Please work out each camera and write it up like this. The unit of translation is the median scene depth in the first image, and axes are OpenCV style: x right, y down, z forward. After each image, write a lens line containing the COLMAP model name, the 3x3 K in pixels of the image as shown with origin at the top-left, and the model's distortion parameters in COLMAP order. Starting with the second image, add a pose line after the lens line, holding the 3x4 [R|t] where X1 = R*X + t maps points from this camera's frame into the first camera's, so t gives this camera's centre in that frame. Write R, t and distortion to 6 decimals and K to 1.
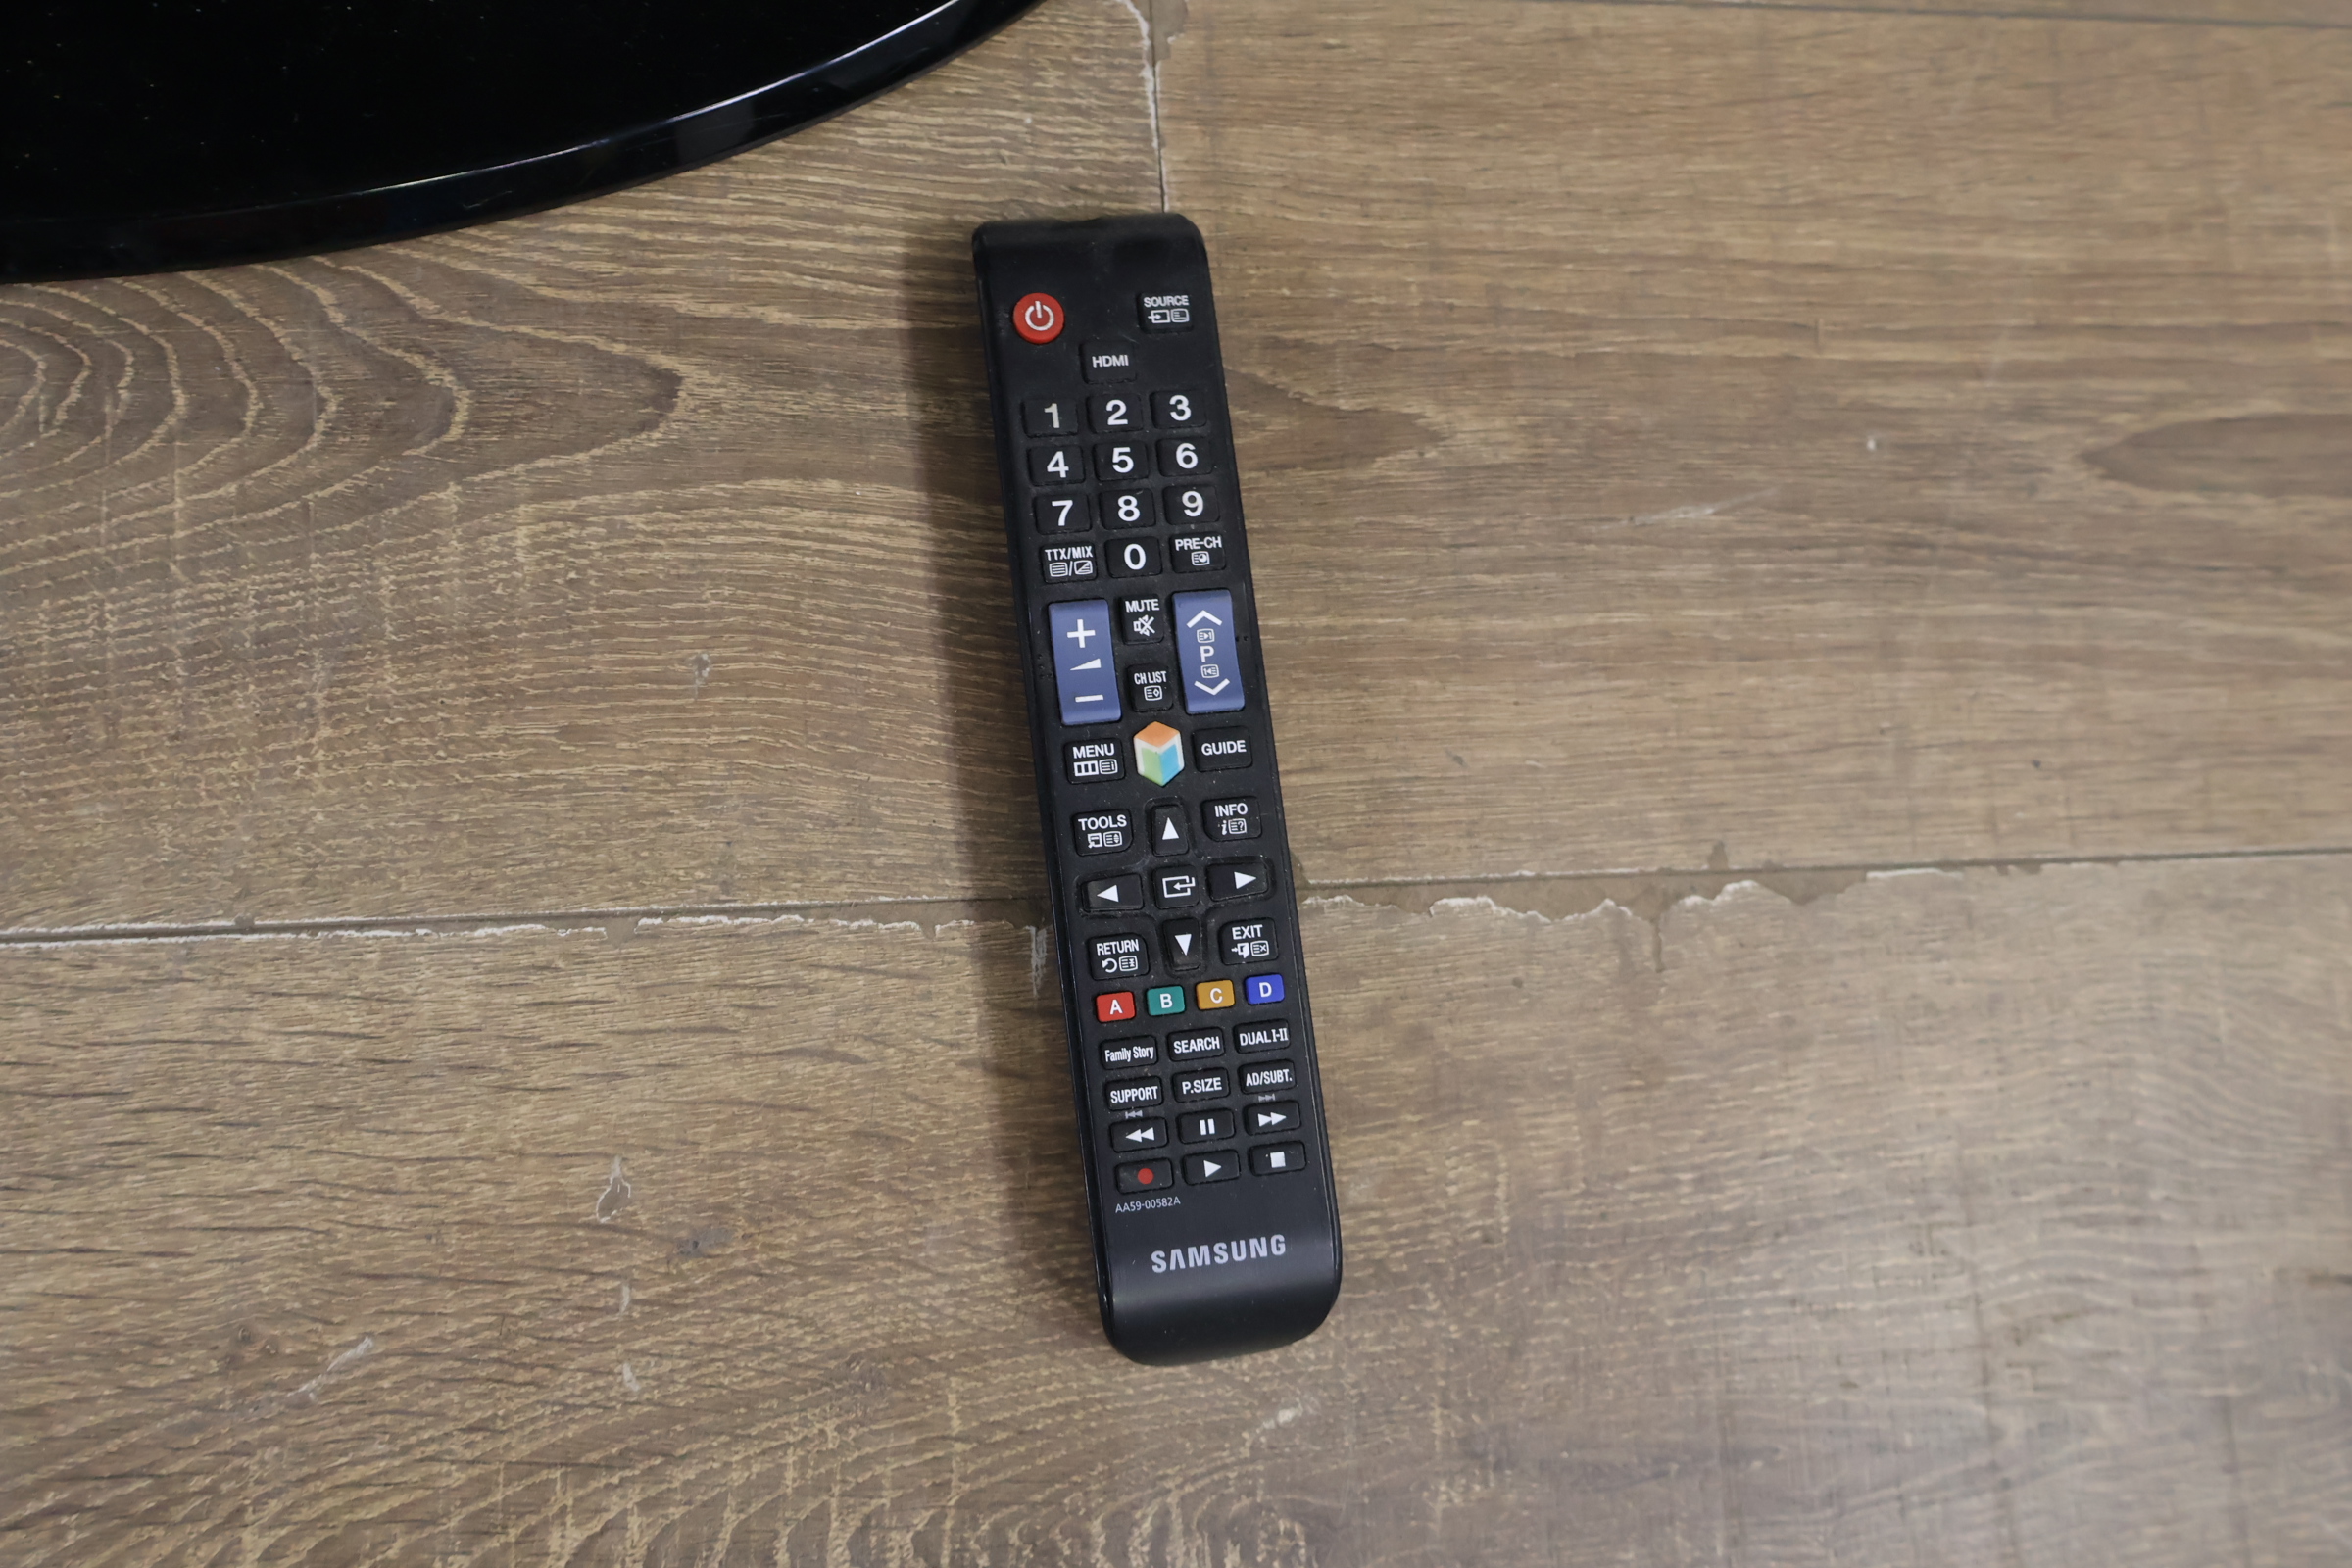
lens RADIAL K [[2214.8, 0, 1160.4], [0, 2214.8, 781.8], [0, 0, 1]] dist [0.004970, -0.006912]
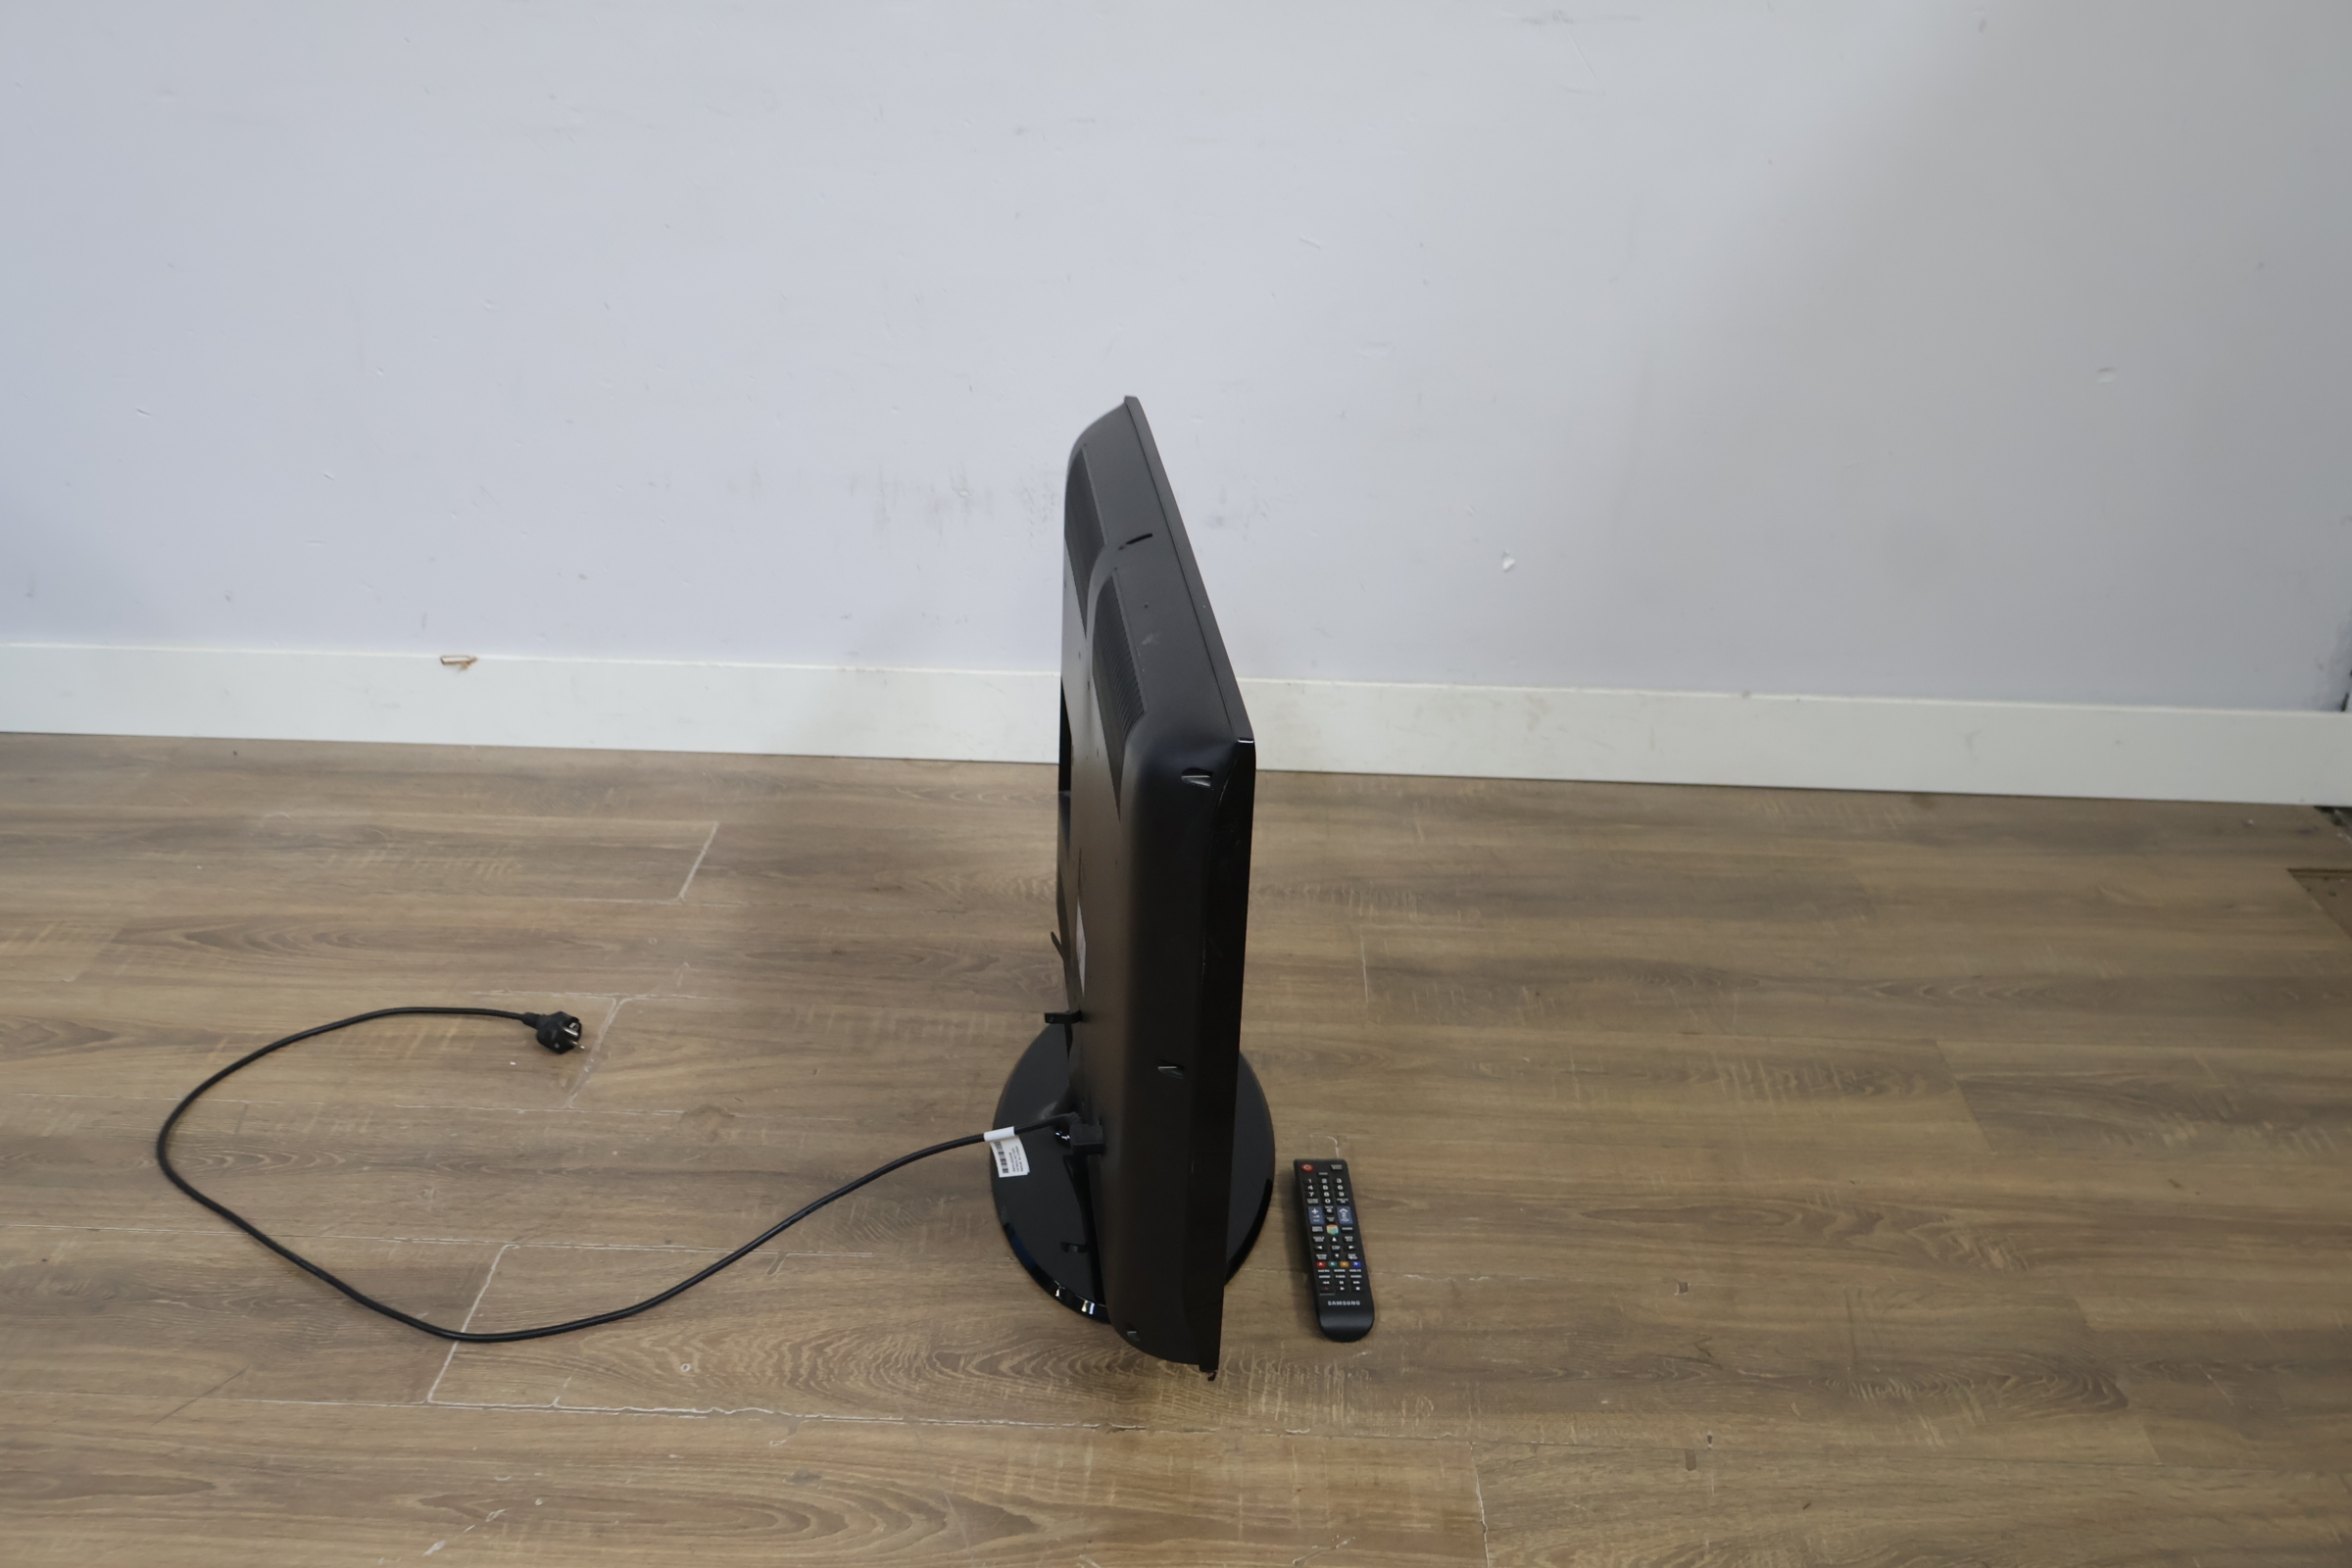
lens RADIAL K [[2250.5, 0, 1179.4], [0, 2250.5, 783.5], [0, 0, 1]] dist [0.010163, 0.001346]
pose [[0.985002, -0.097963, -0.142033, 0.403602], [-0.060422, 0.575219, -0.815765, 3.008464], [0.161615, 0.812112, 0.560673, -2.169936]]
